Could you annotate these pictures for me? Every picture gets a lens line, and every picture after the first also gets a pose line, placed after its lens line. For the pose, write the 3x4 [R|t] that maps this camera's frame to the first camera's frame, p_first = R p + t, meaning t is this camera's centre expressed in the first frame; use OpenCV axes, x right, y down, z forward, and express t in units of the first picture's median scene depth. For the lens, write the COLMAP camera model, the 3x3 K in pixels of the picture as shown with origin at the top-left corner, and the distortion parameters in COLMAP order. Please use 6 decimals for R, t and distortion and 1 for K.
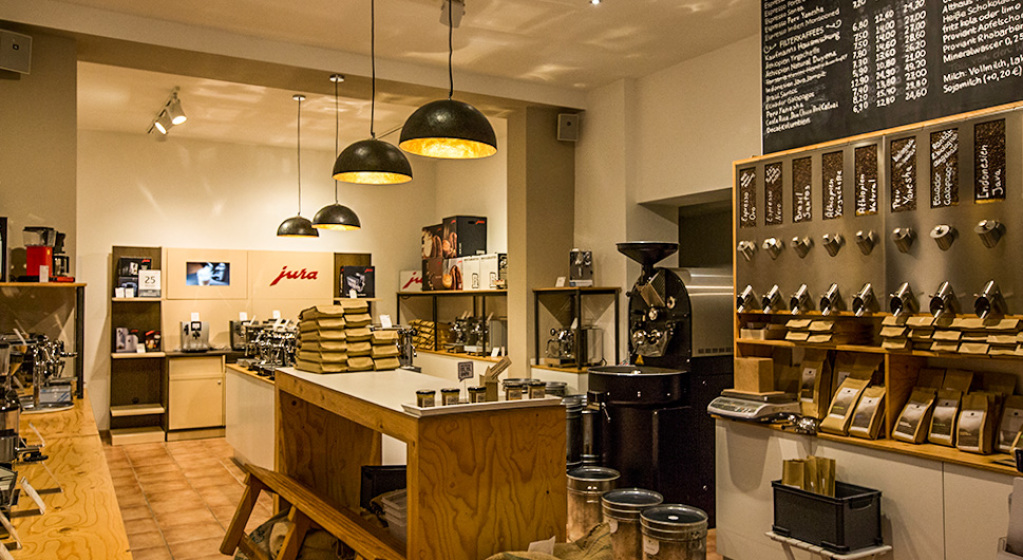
lens RADIAL K [[773.1, 0, 511.5], [0, 773.1, 280.0], [0, 0, 1]] dist [-0.002412, 0.056323]
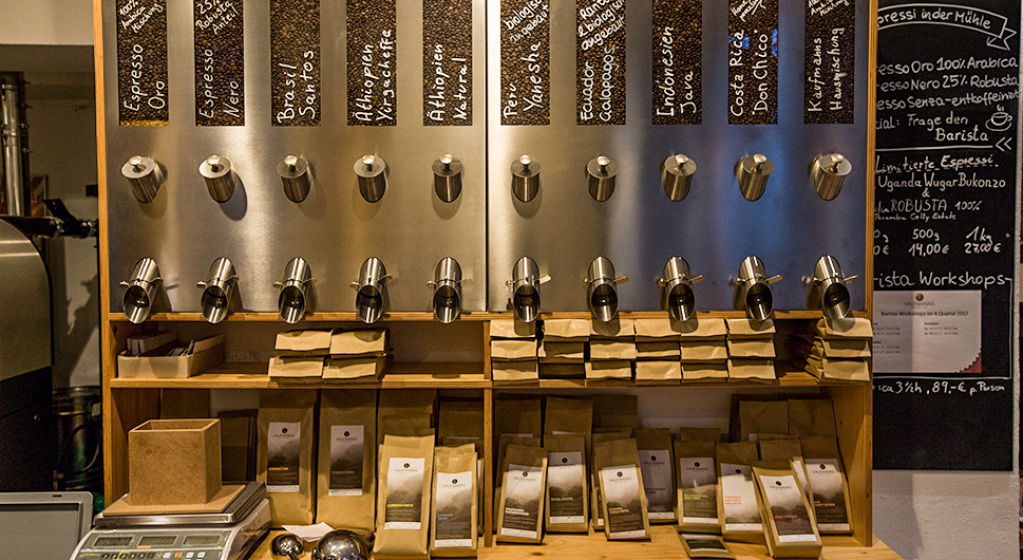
lens RADIAL K [[823.0, 0, 511.7], [0, 823.0, 257.5], [0, 0, 1]] dist [0.005445, 0.008705]
pose [[0.489741, -0.030189, 0.871345, -0.001628], [-0.016080, 0.998918, 0.043647, -0.021337], [-0.871720, -0.035387, 0.488725, 0.727413]]
